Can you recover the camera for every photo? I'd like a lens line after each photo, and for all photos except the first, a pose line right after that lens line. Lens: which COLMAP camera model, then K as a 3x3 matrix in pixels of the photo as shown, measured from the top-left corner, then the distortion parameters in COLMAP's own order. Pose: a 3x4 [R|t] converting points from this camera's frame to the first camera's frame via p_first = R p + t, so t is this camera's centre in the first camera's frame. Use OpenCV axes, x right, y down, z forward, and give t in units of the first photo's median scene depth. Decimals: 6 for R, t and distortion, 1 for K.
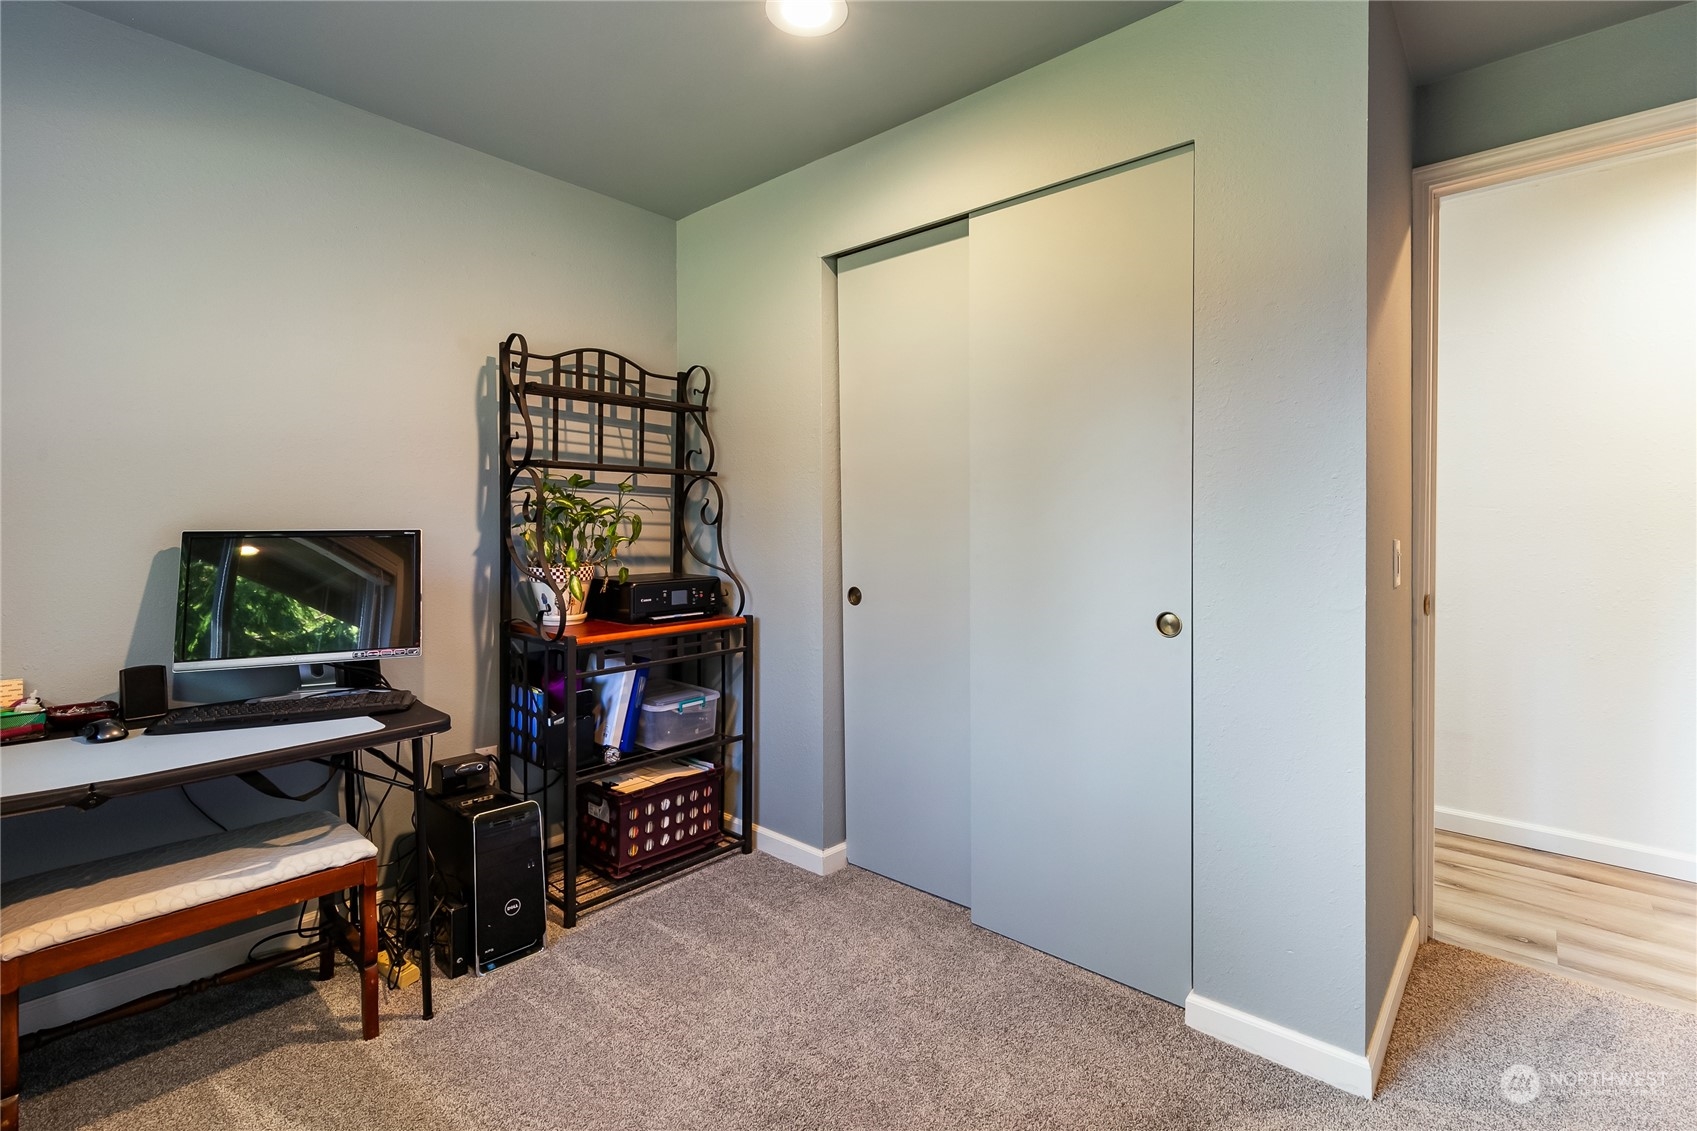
lens RADIAL K [[774.2, 0, 862.3], [0, 774.2, 544.5], [0, 0, 1]] dist [0.000991, 0.000866]
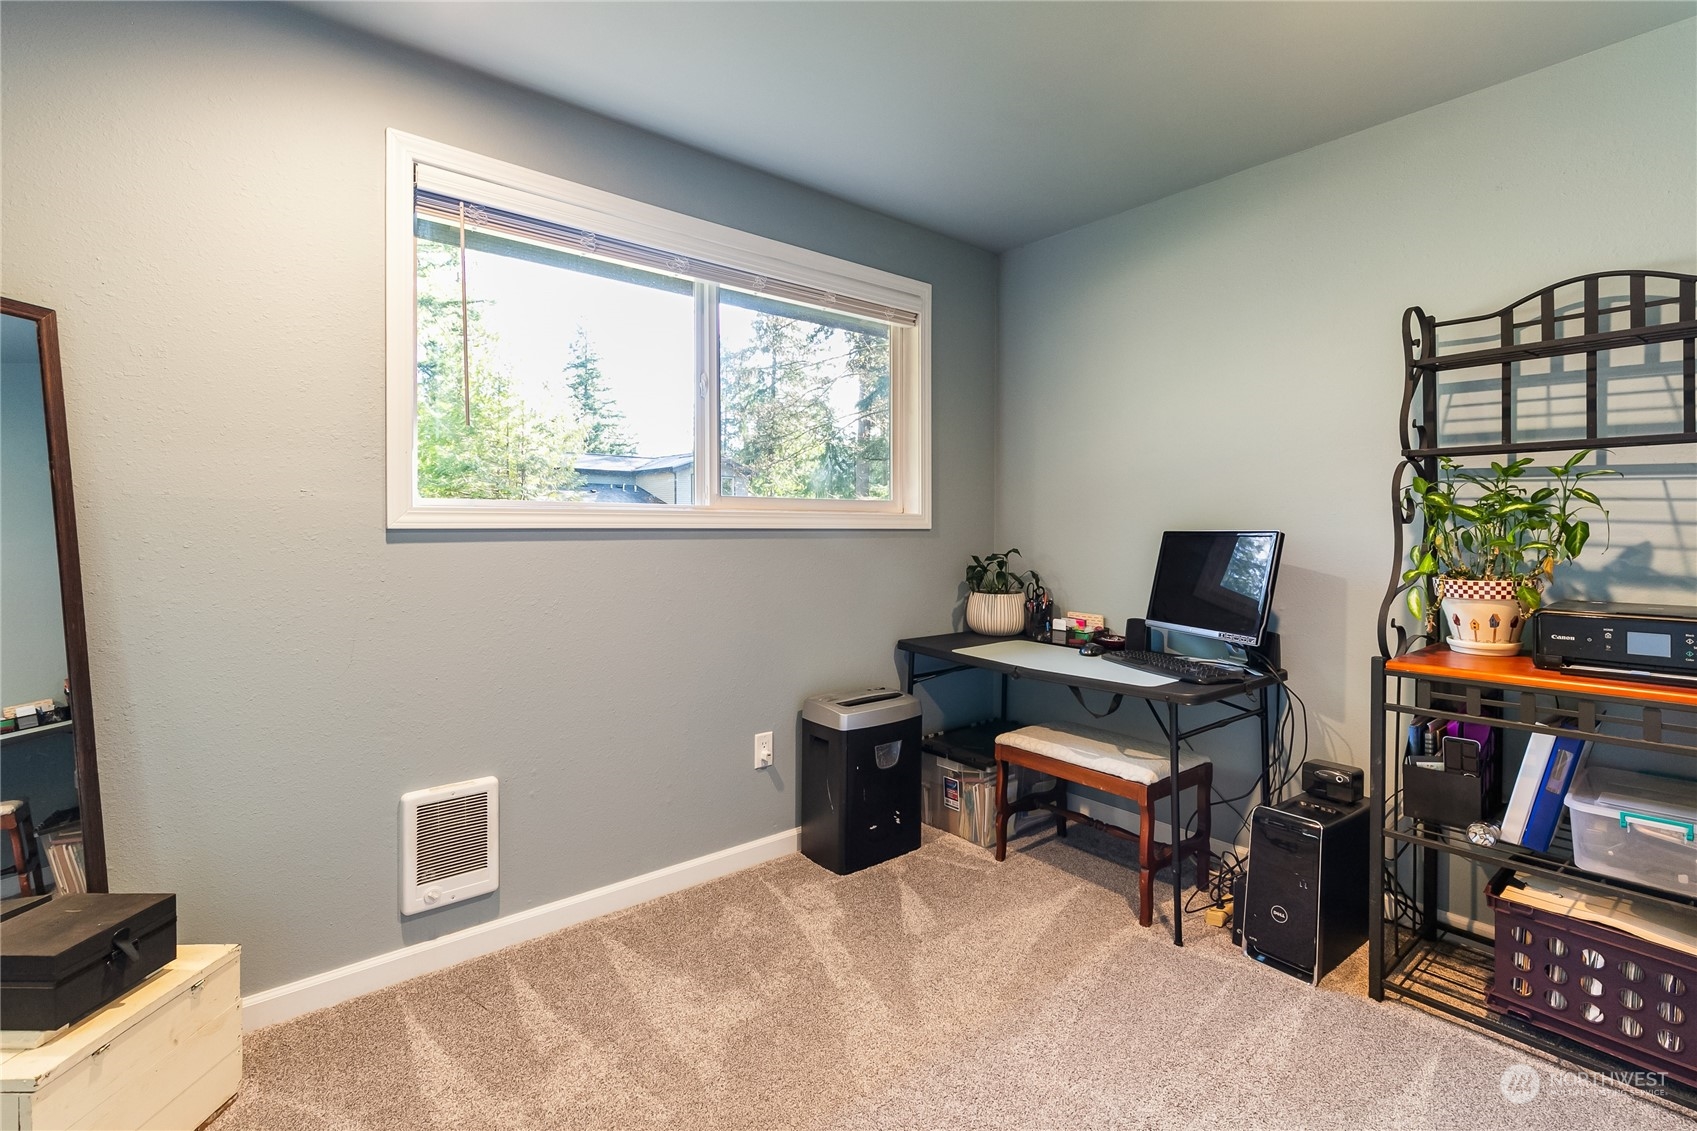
lens RADIAL K [[758.8, 0, 850.6], [0, 758.8, 530.2], [0, 0, 1]] dist [-0.000059, 0.000037]
pose [[-0.163115, 0.000930, -0.986607, 0.473704], [-0.023407, 0.999714, 0.004812, -0.009916], [0.986329, 0.023879, -0.163046, 0.487281]]
